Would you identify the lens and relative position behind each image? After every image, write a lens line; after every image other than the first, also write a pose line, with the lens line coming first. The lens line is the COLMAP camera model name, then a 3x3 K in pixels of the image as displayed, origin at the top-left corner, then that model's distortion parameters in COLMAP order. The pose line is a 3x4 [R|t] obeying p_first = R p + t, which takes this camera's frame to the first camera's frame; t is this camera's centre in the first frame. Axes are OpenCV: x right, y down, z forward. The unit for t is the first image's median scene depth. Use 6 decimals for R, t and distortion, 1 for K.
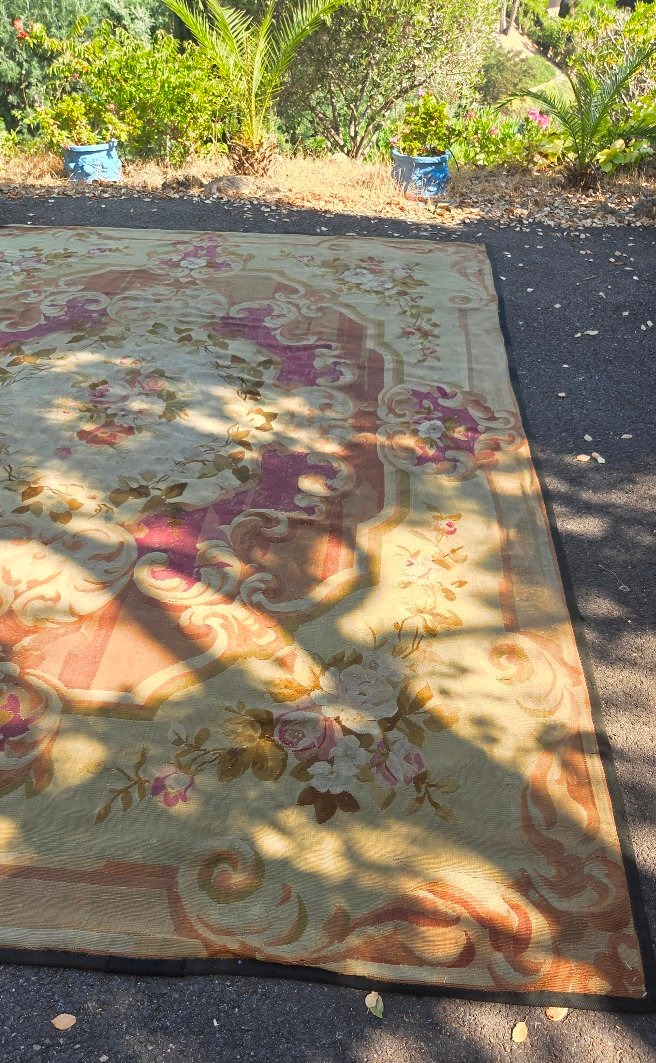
lens RADIAL K [[813.5, 0, 328.0], [0, 813.5, 531.5], [0, 0, 1]] dist [0.060688, 0.000034]
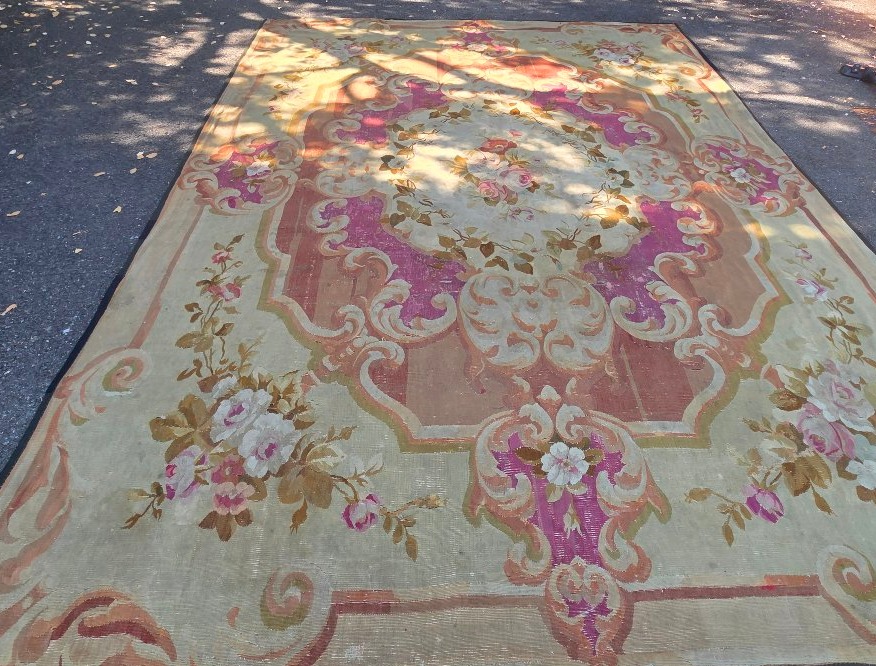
lens RADIAL K [[494.2, 0, 438.0], [0, 494.2, 333.0], [0, 0, 1]] dist [0.002734, -0.000530]
pose [[-0.994450, 0.034406, -0.099430, -0.066220], [-0.098653, 0.023588, 0.994842, -0.892398], [0.036574, 0.999130, -0.020063, 1.247111]]
